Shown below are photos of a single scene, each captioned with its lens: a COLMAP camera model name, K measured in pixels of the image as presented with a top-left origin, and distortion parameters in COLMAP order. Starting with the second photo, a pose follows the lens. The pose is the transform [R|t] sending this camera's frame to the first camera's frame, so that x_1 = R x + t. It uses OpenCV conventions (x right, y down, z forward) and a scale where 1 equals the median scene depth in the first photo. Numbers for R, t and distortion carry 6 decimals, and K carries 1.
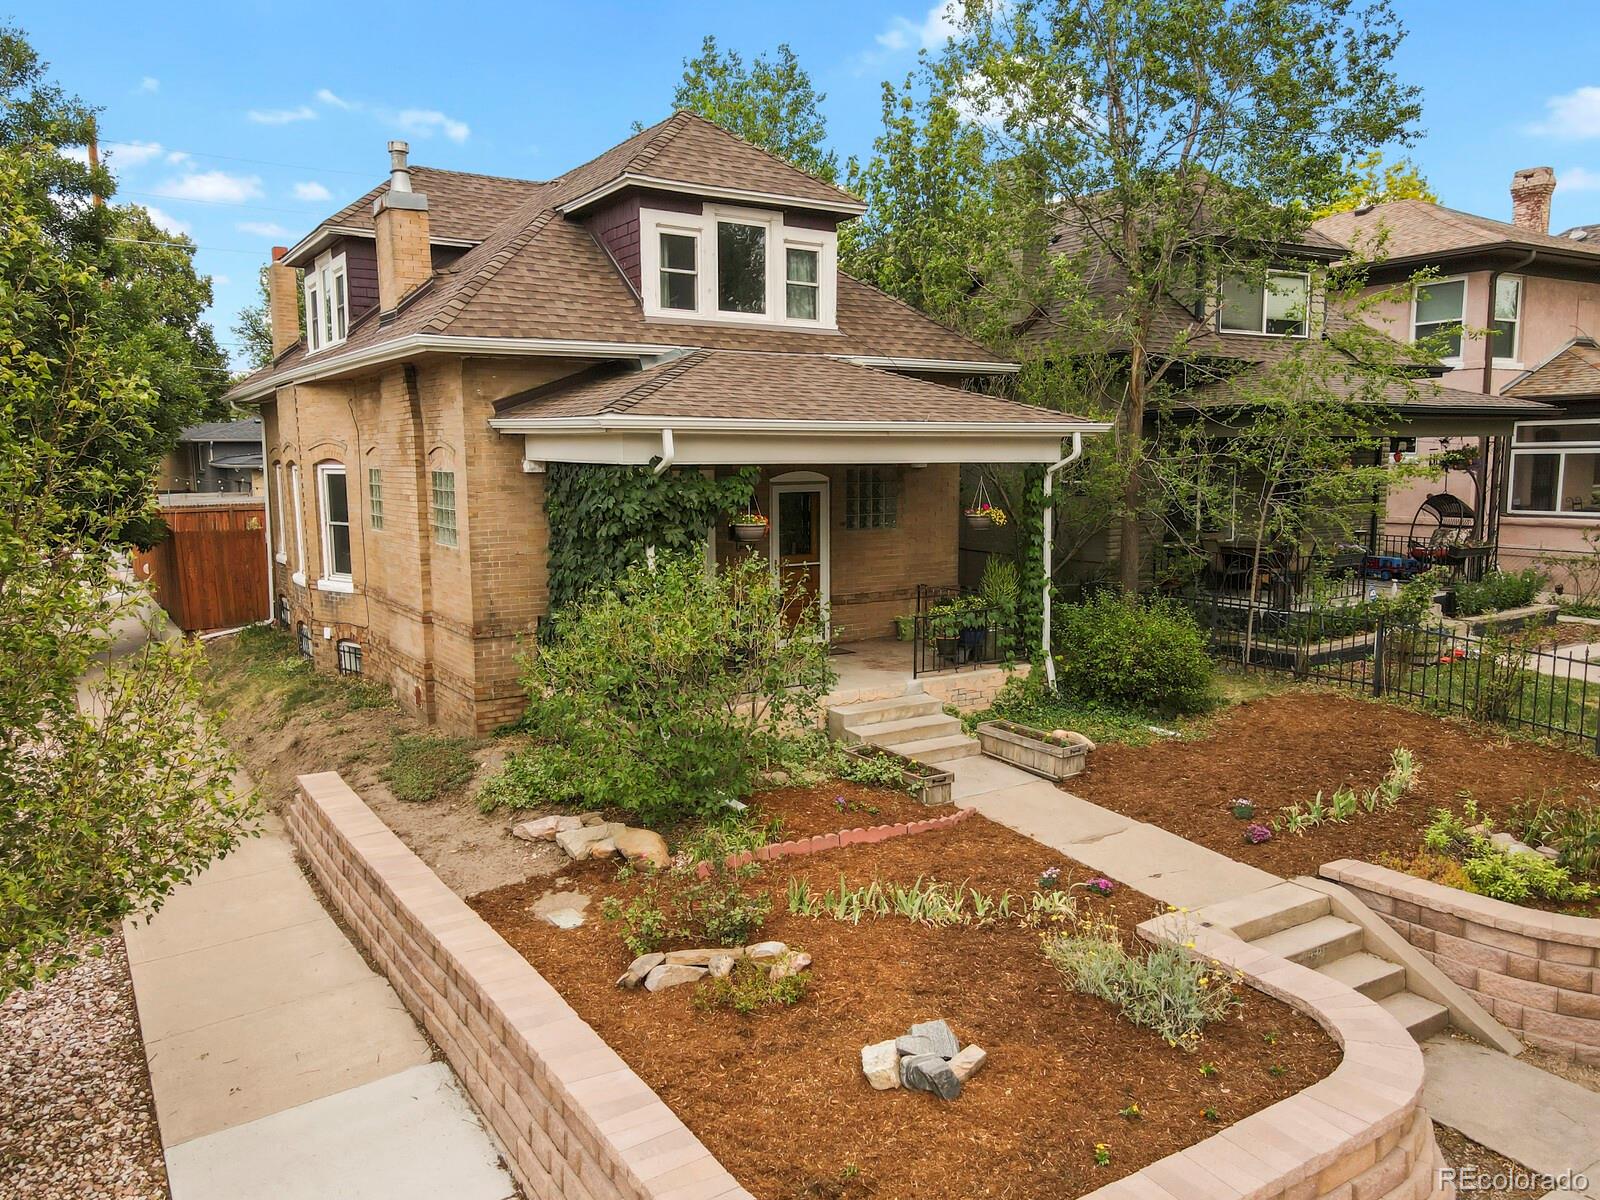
lens RADIAL K [[1161.3, 0, 795.4], [0, 1161.3, 605.7], [0, 0, 1]] dist [0.028023, 0.041808]
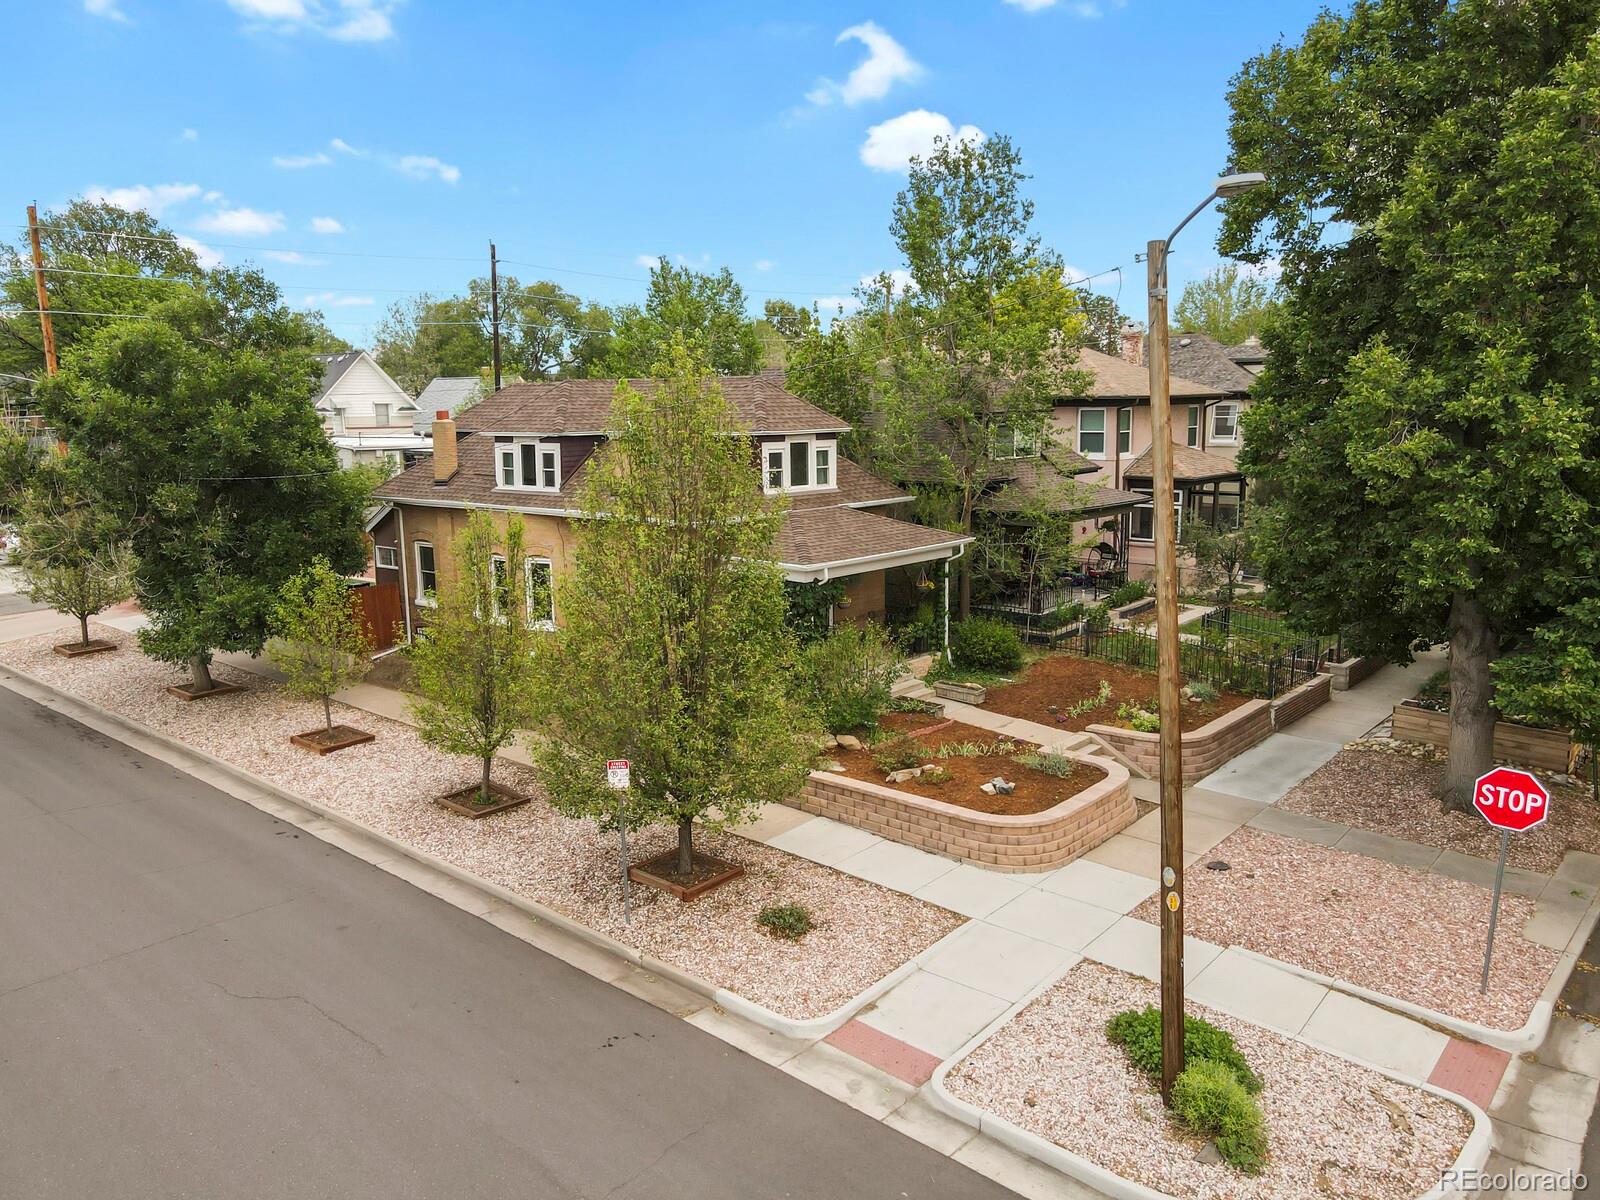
lens RADIAL K [[1161.3, 0, 795.4], [0, 1161.3, 605.7], [0, 0, 1]] dist [0.028023, 0.041808]
pose [[0.960995, -0.053410, 0.271358, -0.737055], [0.041181, 0.997871, 0.050569, -0.179809], [-0.273482, -0.037422, 0.961149, -1.126025]]
